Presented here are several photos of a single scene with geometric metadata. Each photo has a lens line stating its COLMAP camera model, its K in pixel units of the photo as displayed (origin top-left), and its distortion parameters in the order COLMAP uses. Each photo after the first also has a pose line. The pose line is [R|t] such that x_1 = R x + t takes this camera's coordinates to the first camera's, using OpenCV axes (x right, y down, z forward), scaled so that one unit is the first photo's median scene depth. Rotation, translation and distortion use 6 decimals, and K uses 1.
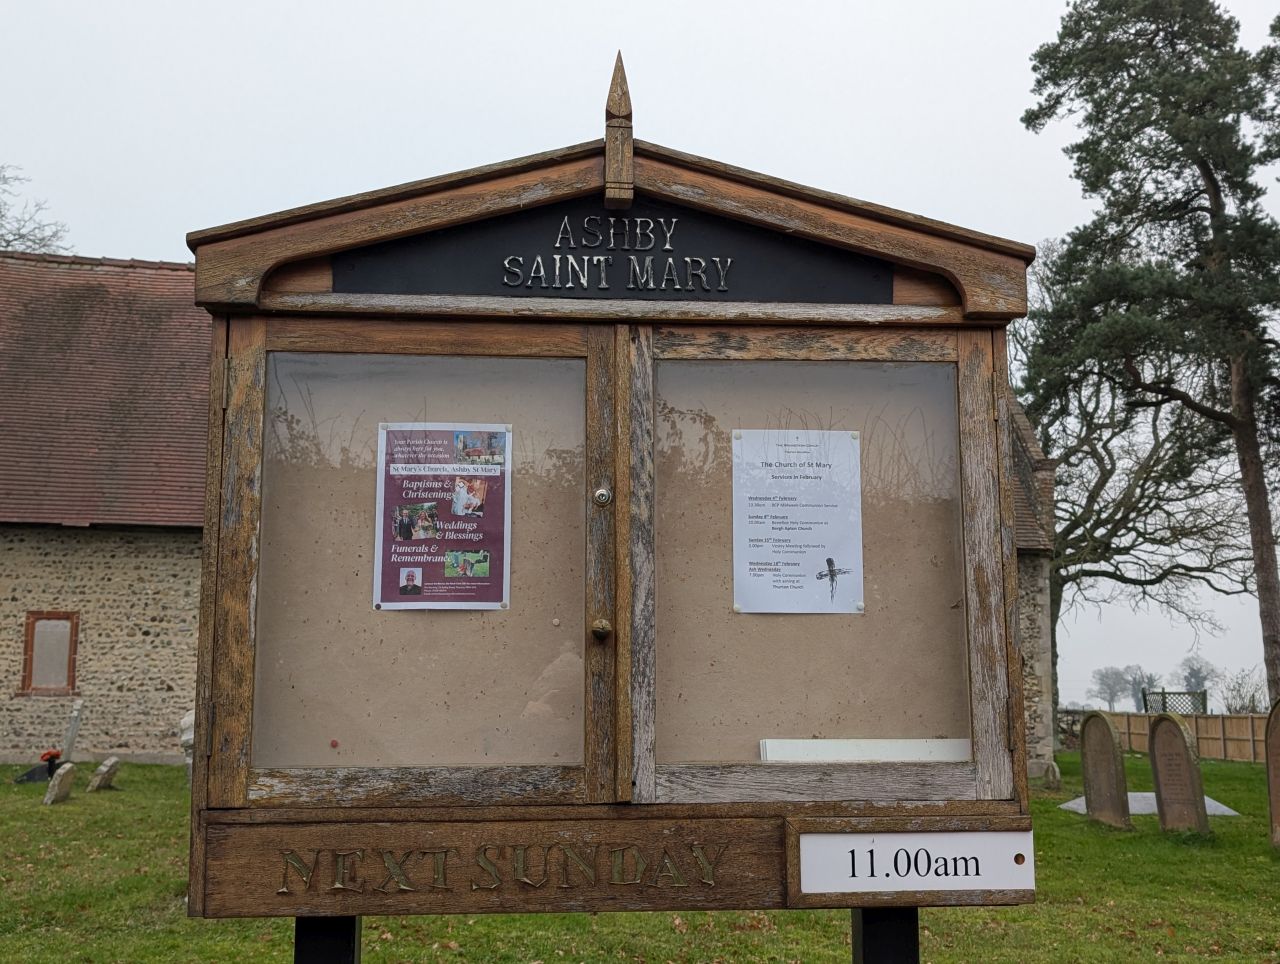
lens RADIAL K [[1216.0, 0, 638.4], [0, 1216.0, 480.9], [0, 0, 1]] dist [0.052895, -0.043657]
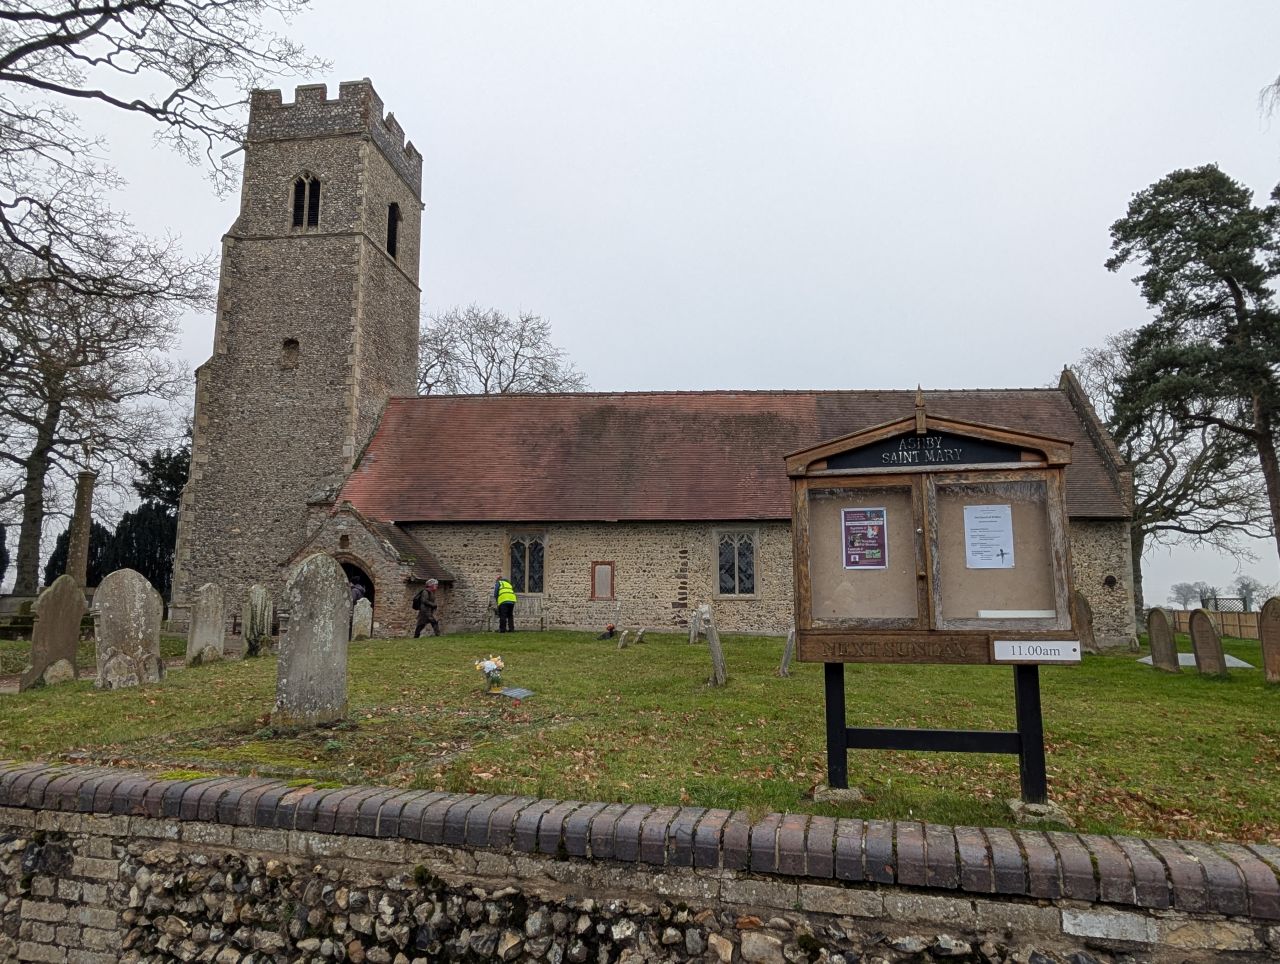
lens RADIAL K [[803.7, 0, 639.2], [0, 803.7, 485.4], [0, 0, 1]] dist [0.018898, 0.001694]
pose [[0.967824, -0.039439, -0.248518, -0.061365], [0.046206, 0.998702, 0.021451, -0.053484], [0.247349, -0.032243, 0.968390, -0.339796]]
